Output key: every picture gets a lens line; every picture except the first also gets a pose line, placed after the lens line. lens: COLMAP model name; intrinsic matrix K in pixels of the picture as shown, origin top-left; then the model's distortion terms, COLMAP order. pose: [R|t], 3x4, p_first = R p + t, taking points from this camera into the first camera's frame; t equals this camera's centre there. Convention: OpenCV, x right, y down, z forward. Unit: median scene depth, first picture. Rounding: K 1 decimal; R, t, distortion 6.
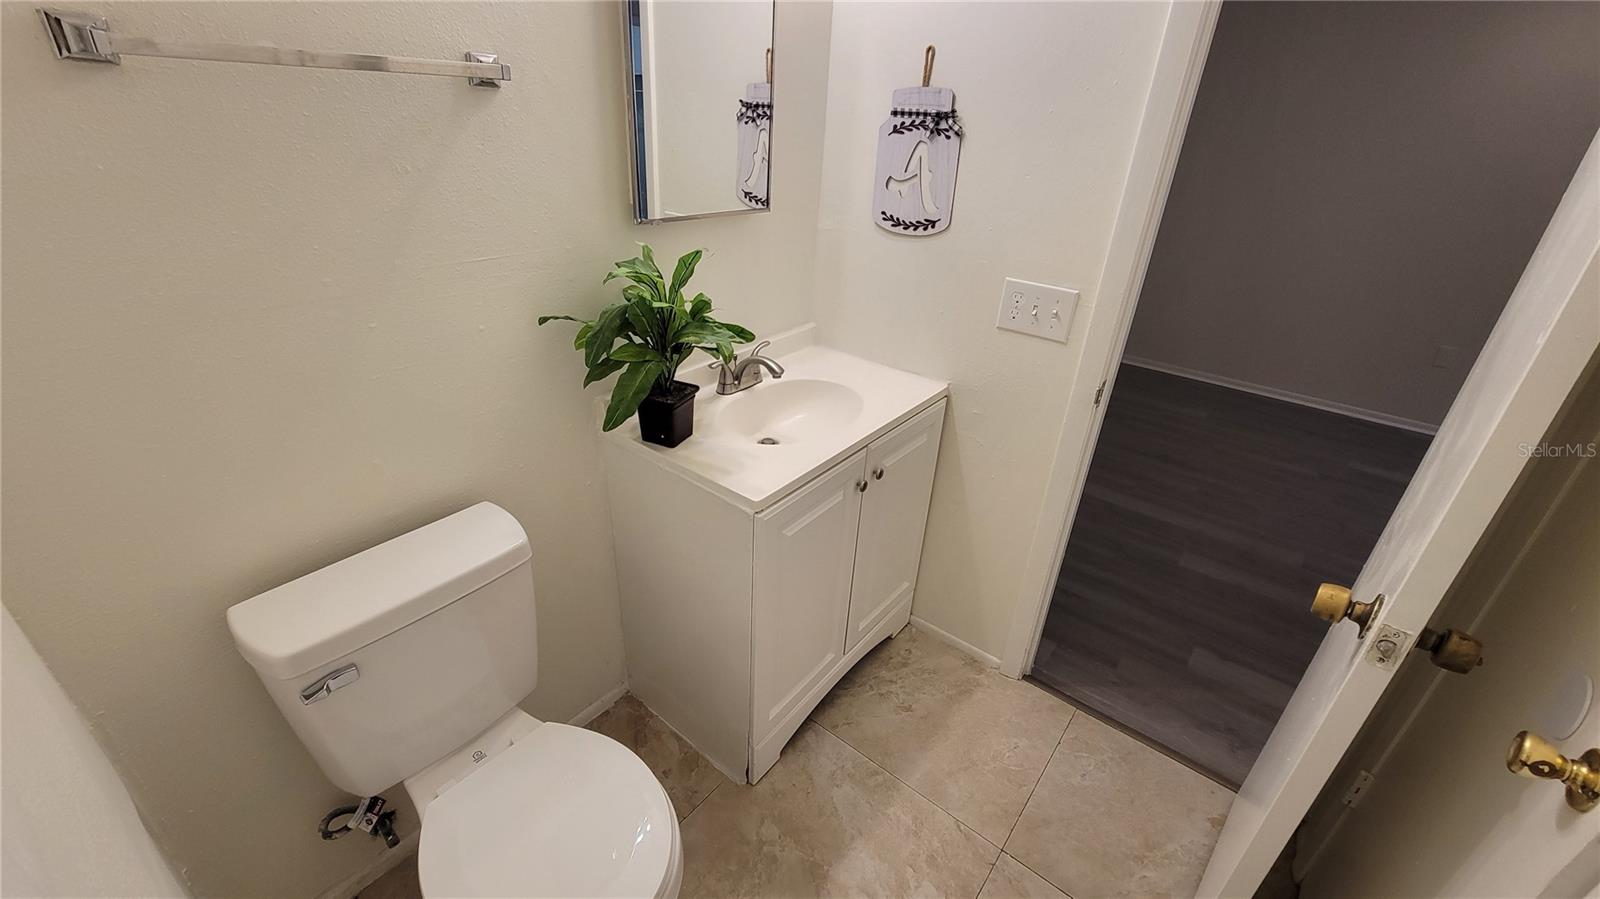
lens RADIAL K [[652.5, 0, 790.8], [0, 652.5, 450.3], [0, 0, 1]] dist [-0.002921, 0.000574]
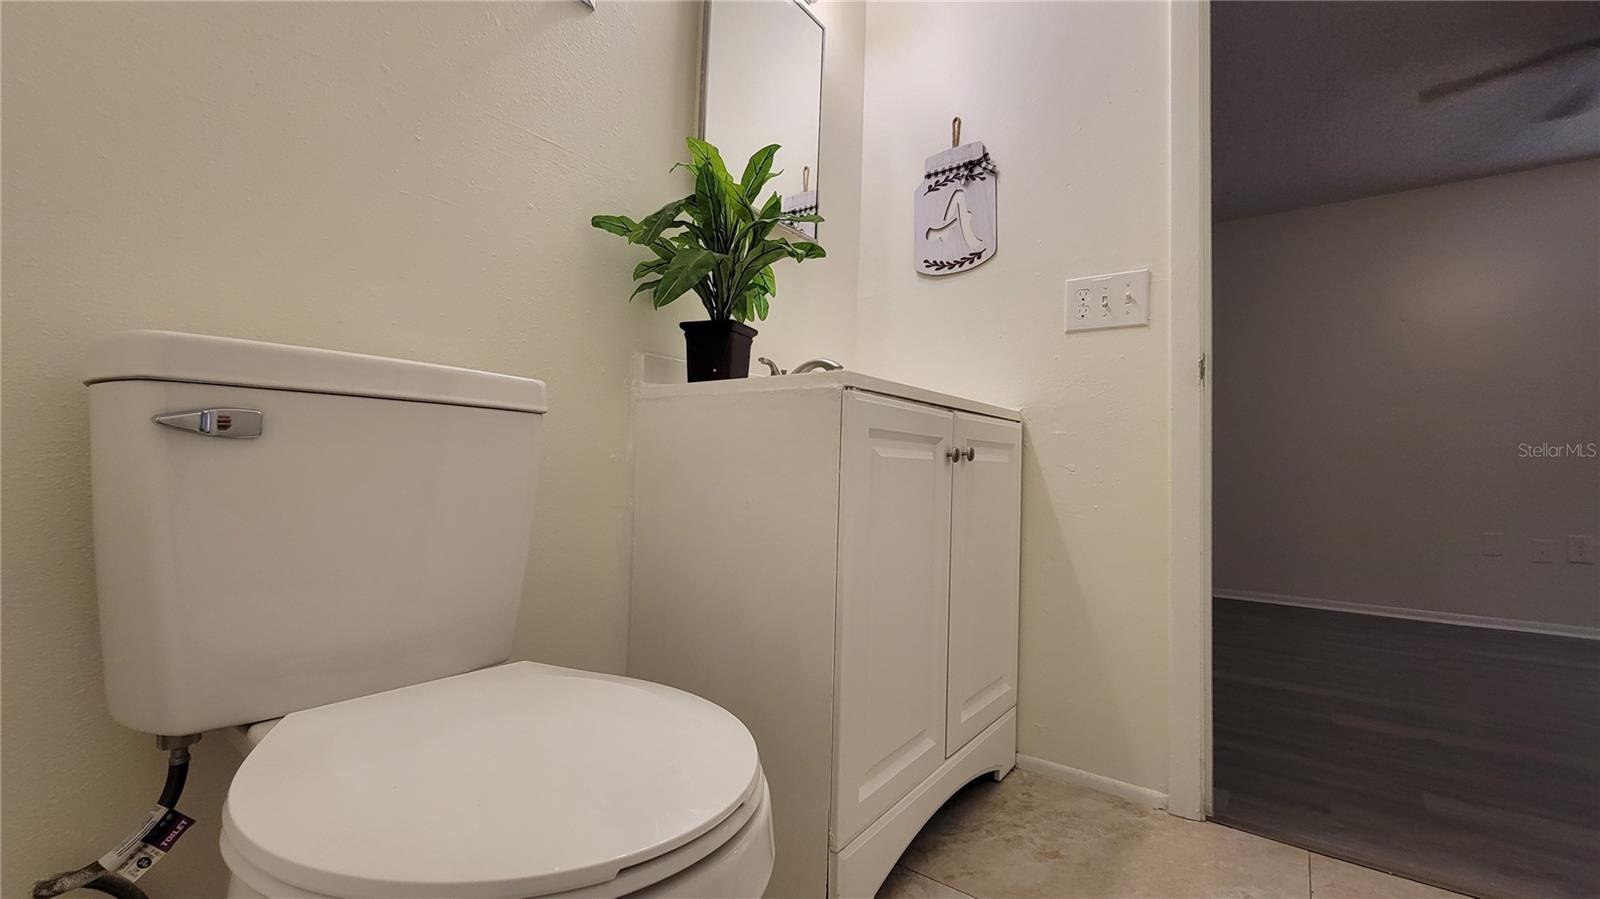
lens RADIAL K [[652.5, 0, 790.8], [0, 652.5, 450.3], [0, 0, 1]] dist [-0.002921, 0.000574]
pose [[0.999510, -0.012816, 0.028569, -0.108553], [0.025382, 0.865914, -0.499548, 0.421578], [-0.018336, 0.500029, 0.865815, 0.286038]]
